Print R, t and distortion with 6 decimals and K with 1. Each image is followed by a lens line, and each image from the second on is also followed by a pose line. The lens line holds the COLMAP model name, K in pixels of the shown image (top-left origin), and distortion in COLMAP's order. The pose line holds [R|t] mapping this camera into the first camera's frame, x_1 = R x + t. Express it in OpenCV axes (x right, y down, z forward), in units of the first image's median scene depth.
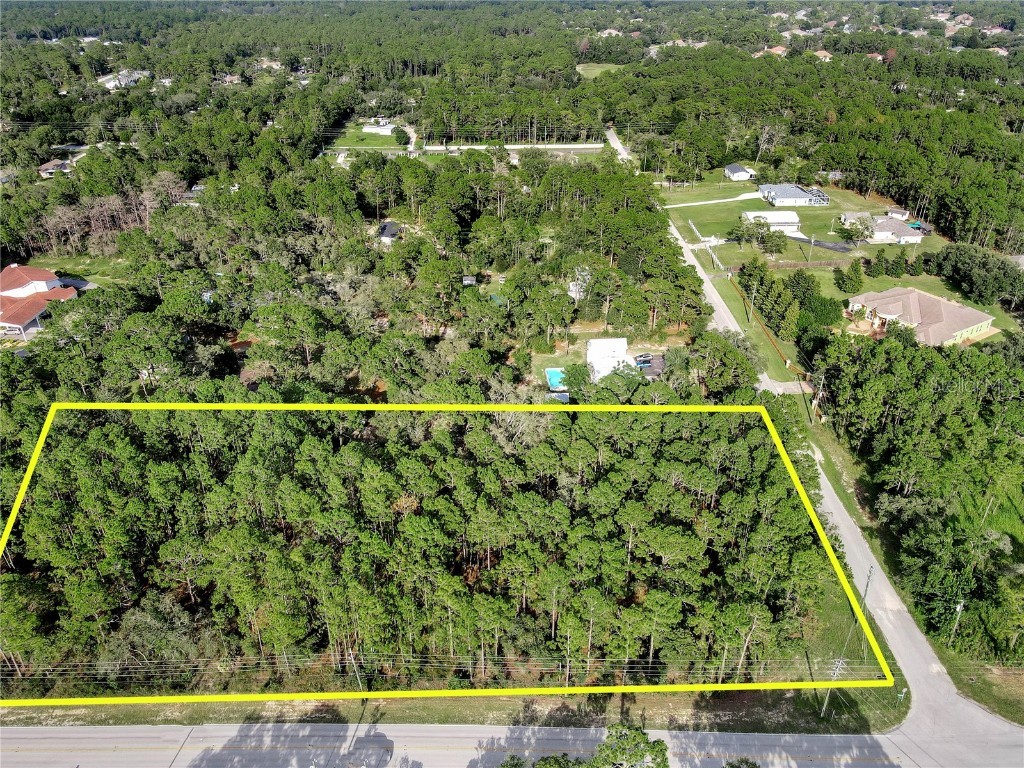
lens RADIAL K [[743.3, 0, 506.4], [0, 743.3, 401.7], [0, 0, 1]] dist [0.010783, 0.003603]
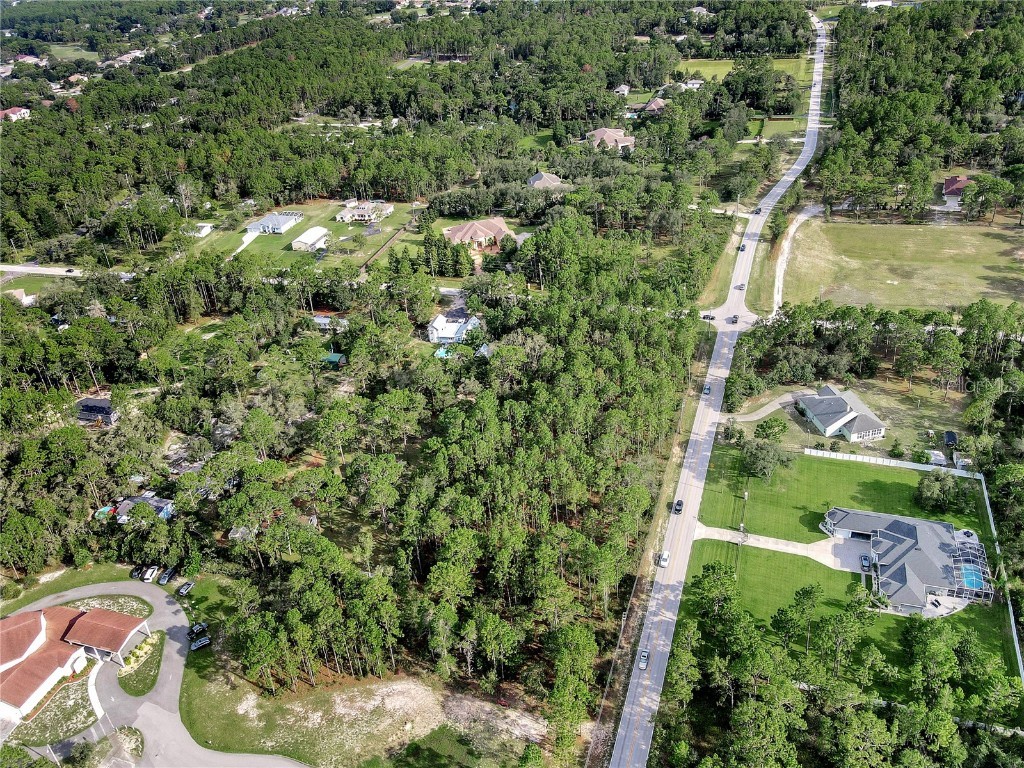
lens RADIAL K [[674.9, 0, 551.3], [0, 674.9, 509.5], [0, 0, 1]] dist [-0.000981, 0.007446]
pose [[0.292660, -0.665205, 0.686915, -0.794207], [0.552159, 0.704061, 0.446563, -0.235477], [-0.780686, 0.248595, 0.573350, 0.091408]]
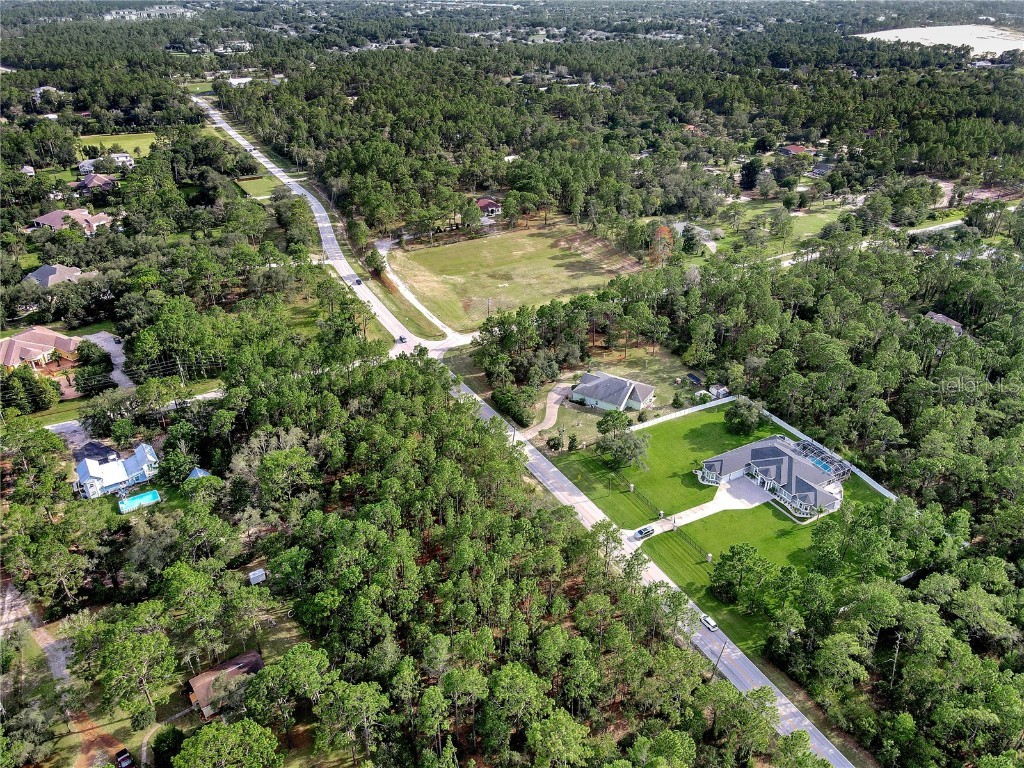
lens RADIAL K [[726.6, 0, 510.3], [0, 726.6, 412.0], [0, 0, 1]] dist [0.007749, 0.008948]
pose [[-0.484084, -0.457935, 0.745626, -0.686461], [0.452582, 0.598255, 0.661256, -0.422229], [-0.748887, 0.657561, -0.082353, 0.468118]]
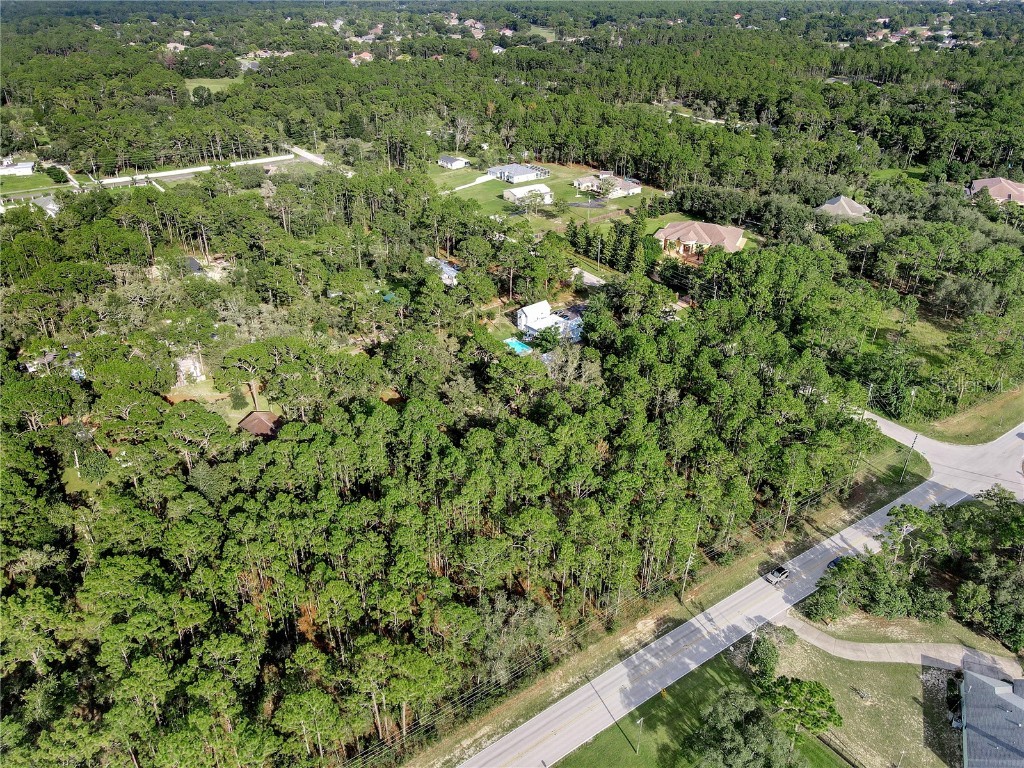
lens RADIAL K [[740.1, 0, 508.0], [0, 740.1, 387.3], [0, 0, 1]] dist [0.016134, -0.001240]
pose [[0.821327, -0.277686, 0.498309, -0.394649], [0.289745, 0.955527, 0.054908, -0.028804], [-0.491395, 0.099285, 0.865259, 0.037487]]
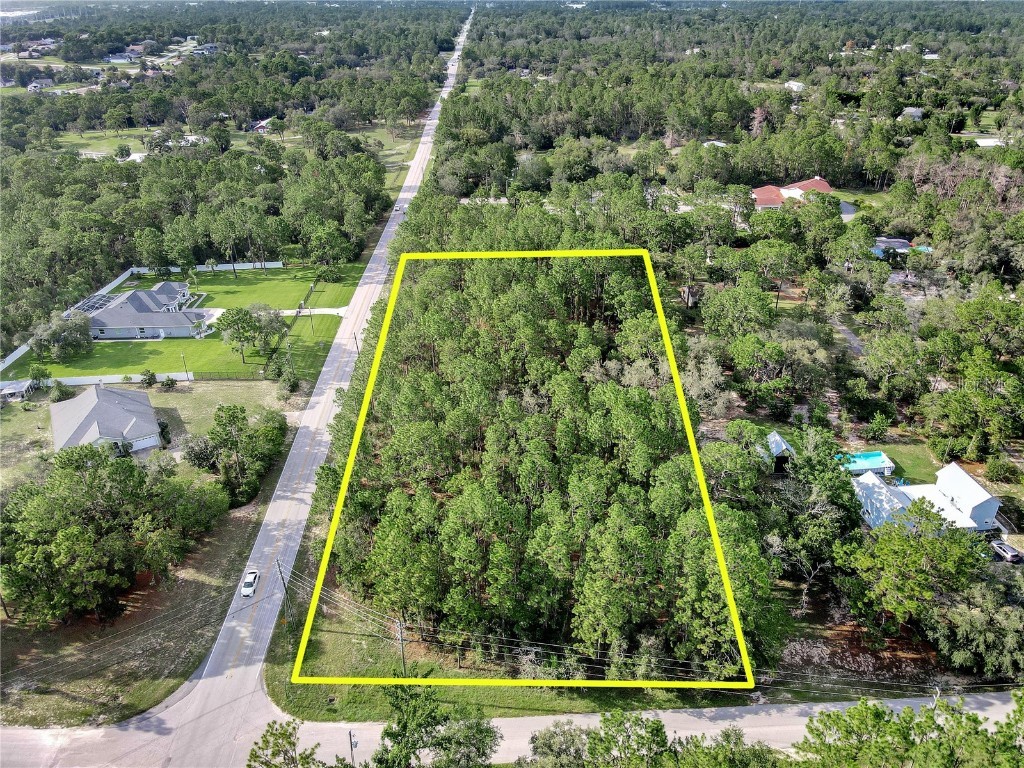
lens RADIAL K [[743.3, 0, 506.4], [0, 743.3, 401.7], [0, 0, 1]] dist [0.010783, 0.003603]
pose [[0.011765, 0.506667, -0.862062, 0.491900], [-0.513182, 0.742982, 0.429676, -0.159726], [0.858199, 0.437339, 0.268754, 0.373897]]
